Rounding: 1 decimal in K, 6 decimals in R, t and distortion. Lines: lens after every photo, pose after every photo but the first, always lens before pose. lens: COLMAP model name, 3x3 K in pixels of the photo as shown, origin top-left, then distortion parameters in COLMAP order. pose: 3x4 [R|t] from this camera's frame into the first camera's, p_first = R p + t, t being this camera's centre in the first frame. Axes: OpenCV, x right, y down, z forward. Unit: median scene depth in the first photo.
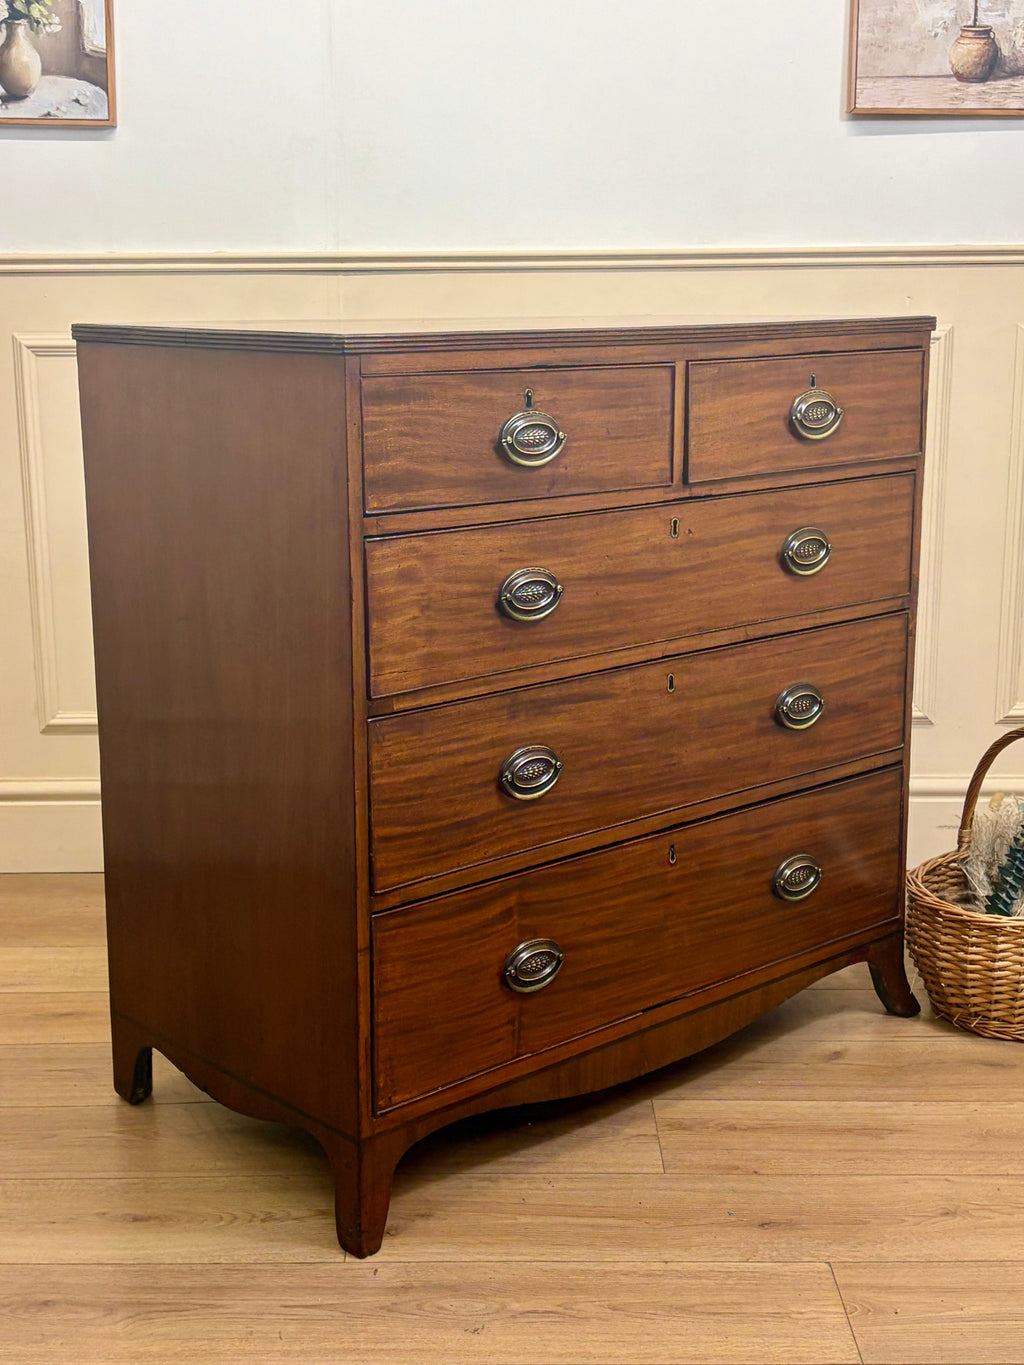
lens RADIAL K [[1837.0, 0, 512.0], [0, 1837.0, 682.5], [0, 0, 1]] dist [0.217377, -0.862027]
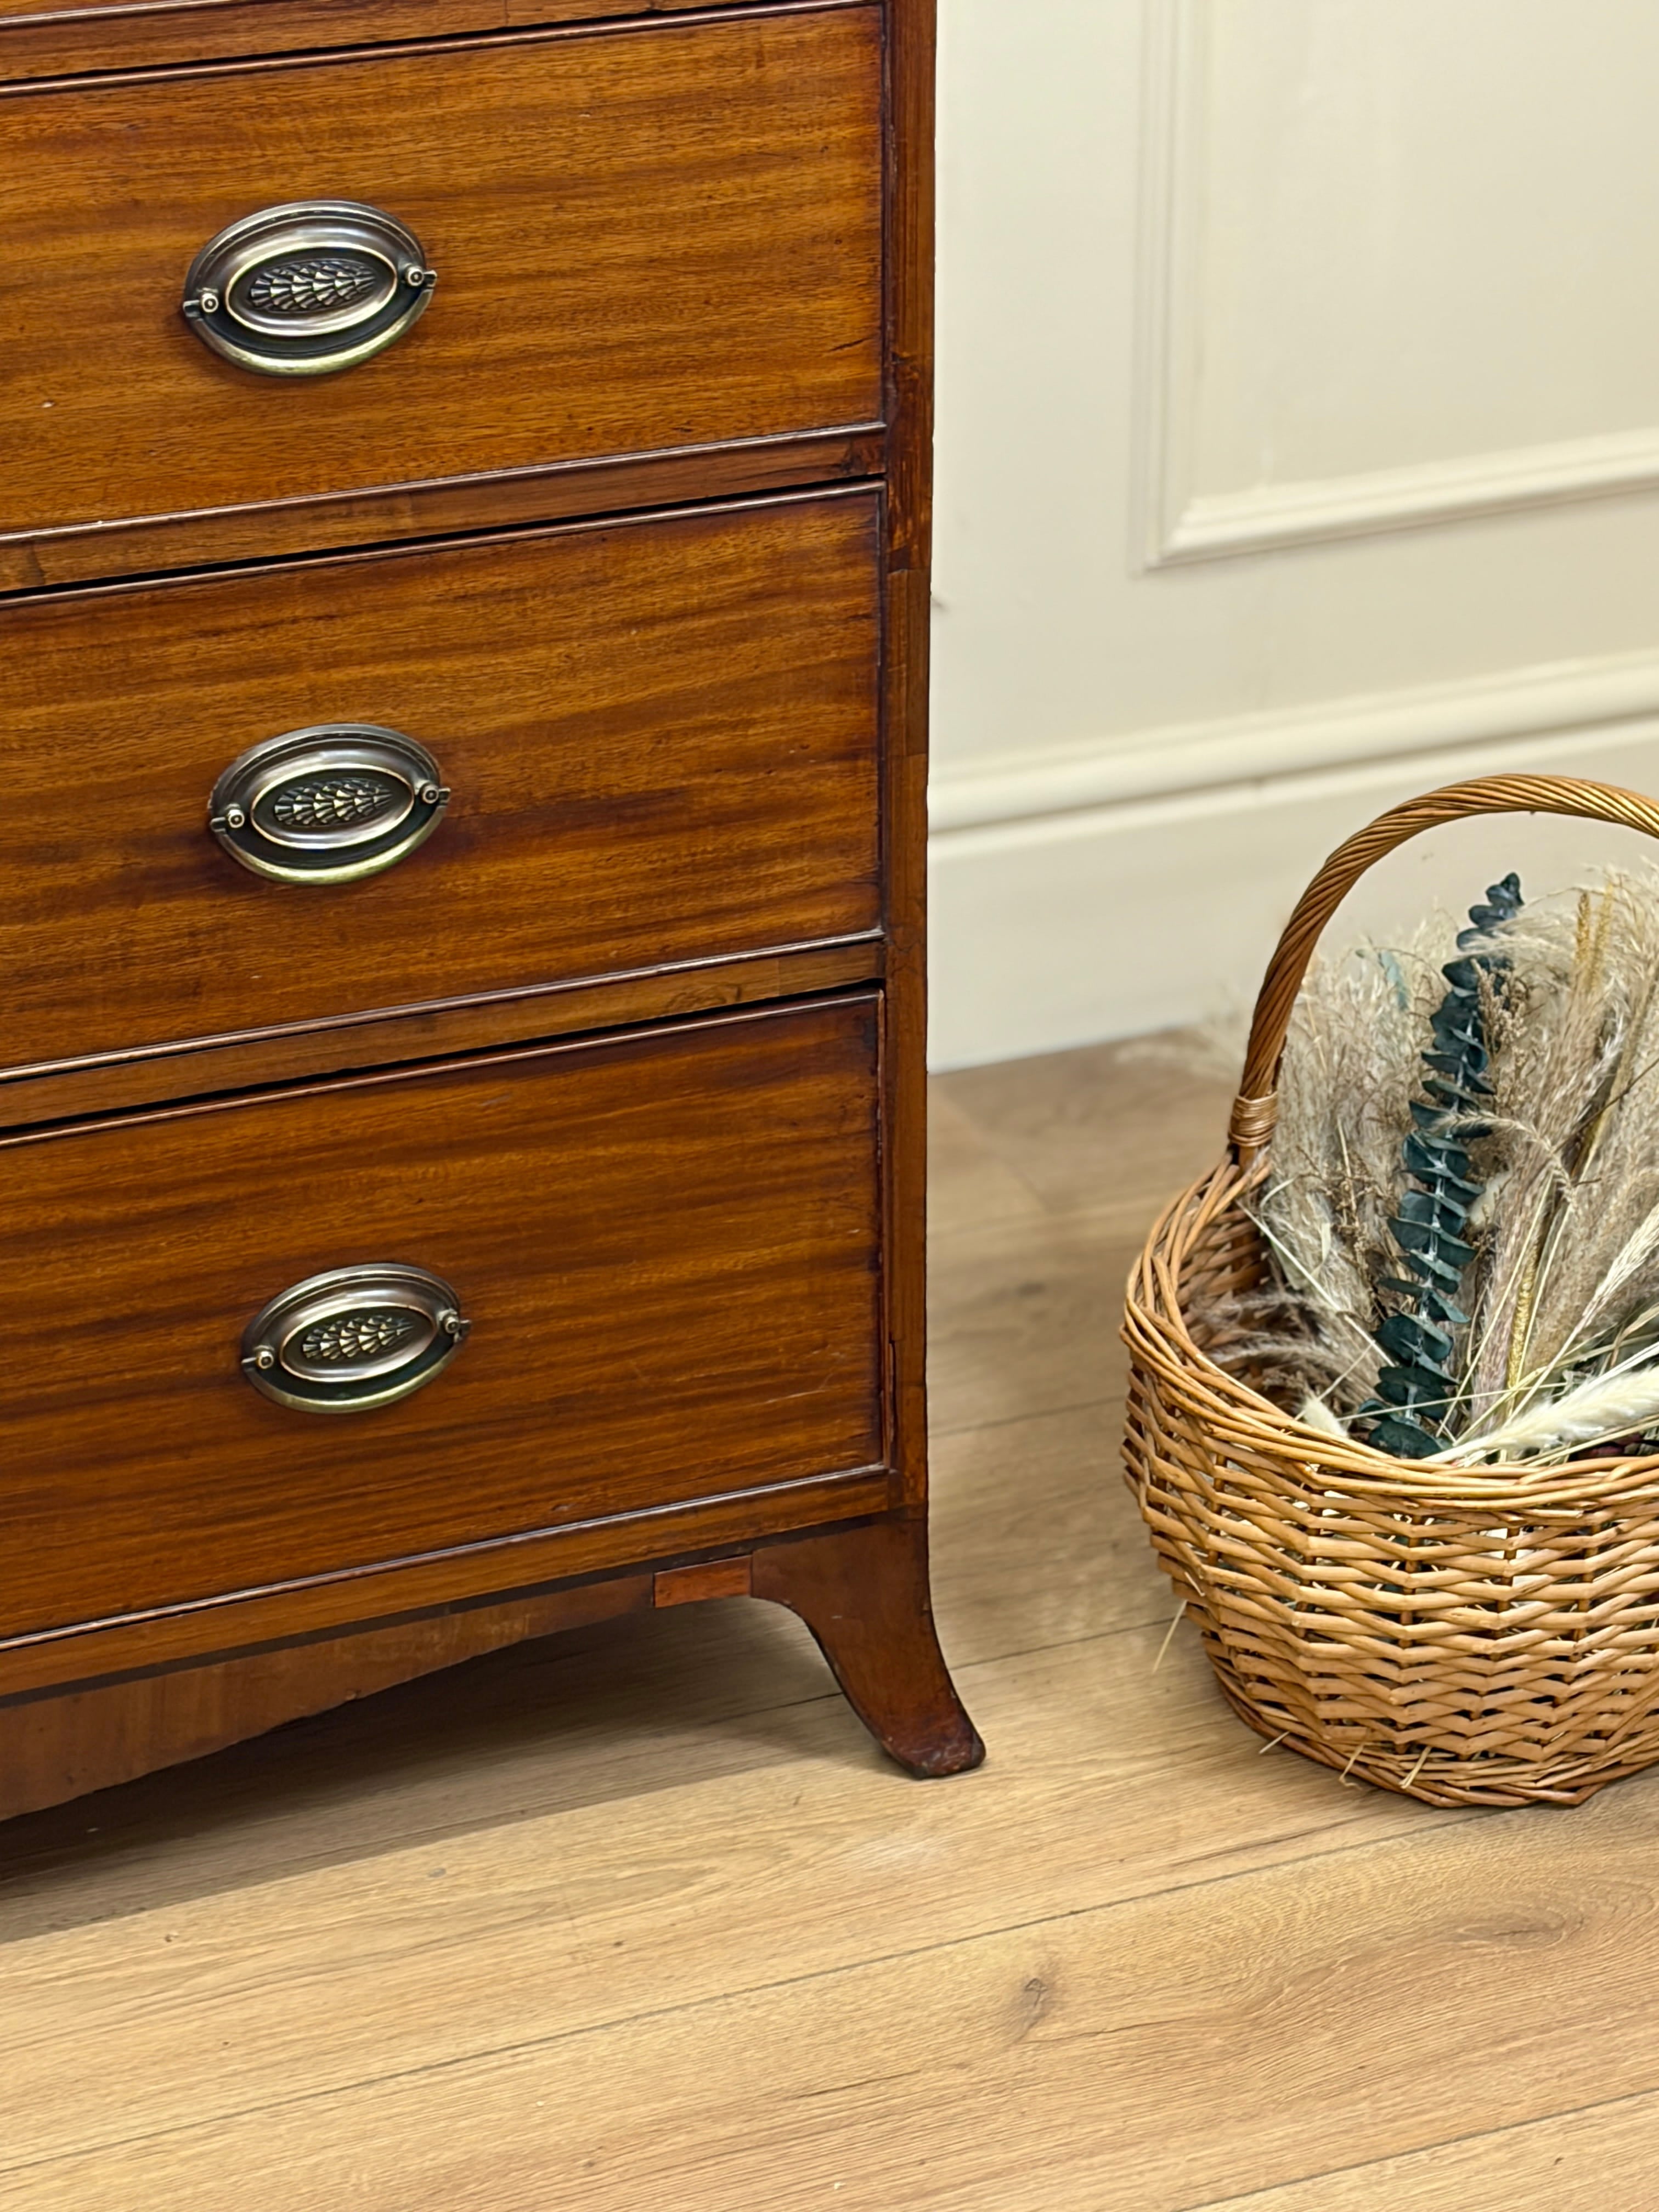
lens RADIAL K [[5272.6, 0, 781.8], [0, 5272.6, 1102.1], [0, 0, 1]] dist [0.276333, -1.301893]
pose [[0.928361, 0.155539, -0.337571, 0.562228], [-0.068966, 0.964543, 0.254757, -0.175806], [0.365226, -0.213226, 0.906170, 0.277571]]
